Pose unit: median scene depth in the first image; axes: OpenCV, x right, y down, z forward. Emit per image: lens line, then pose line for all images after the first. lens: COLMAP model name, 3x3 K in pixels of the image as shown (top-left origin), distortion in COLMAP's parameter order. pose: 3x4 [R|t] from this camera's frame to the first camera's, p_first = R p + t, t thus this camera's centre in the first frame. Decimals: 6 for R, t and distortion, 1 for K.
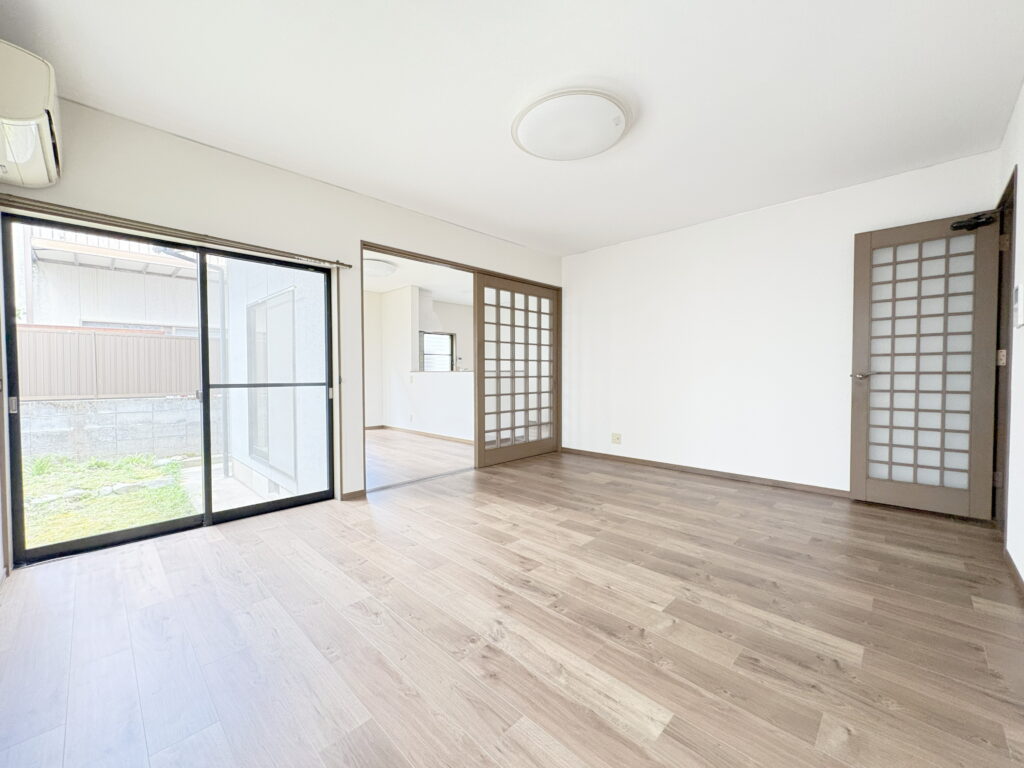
lens RADIAL K [[411.8, 0, 510.6], [0, 411.8, 383.9], [0, 0, 1]] dist [-0.002462, -0.000657]
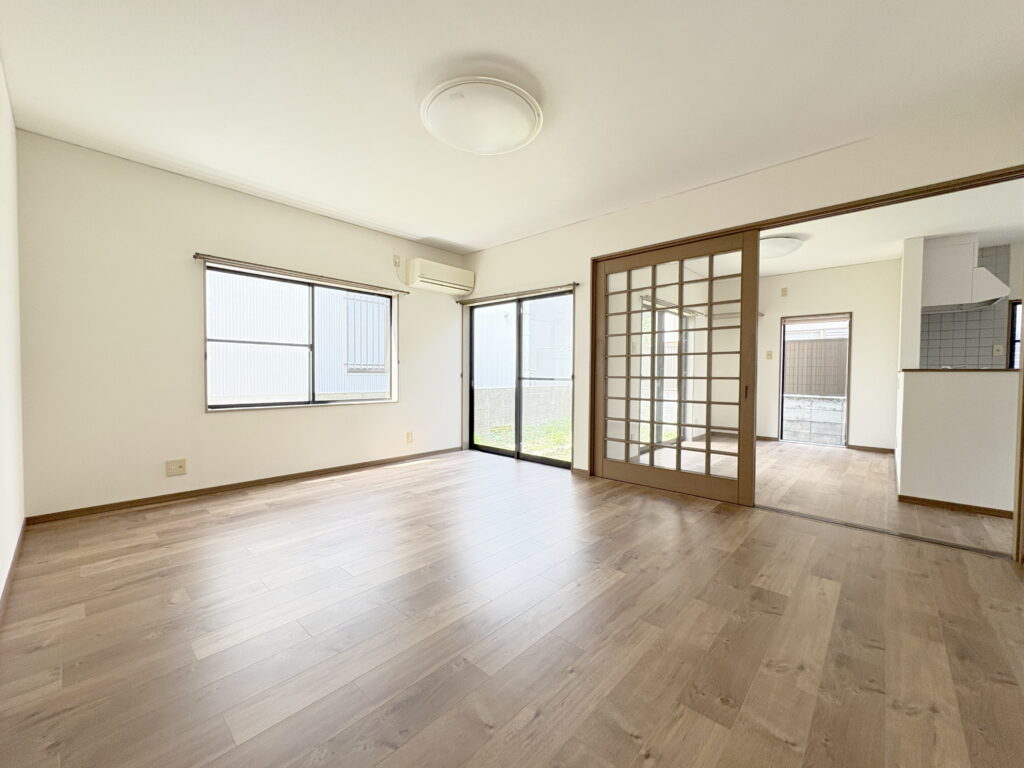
lens RADIAL K [[411.8, 0, 510.6], [0, 411.8, 383.9], [0, 0, 1]] dist [-0.002462, -0.000657]
pose [[0.028562, 0.030120, -0.999138, 0.808532], [-0.035722, 0.998938, 0.029092, -0.016267], [0.998954, 0.034861, 0.029607, 0.747206]]
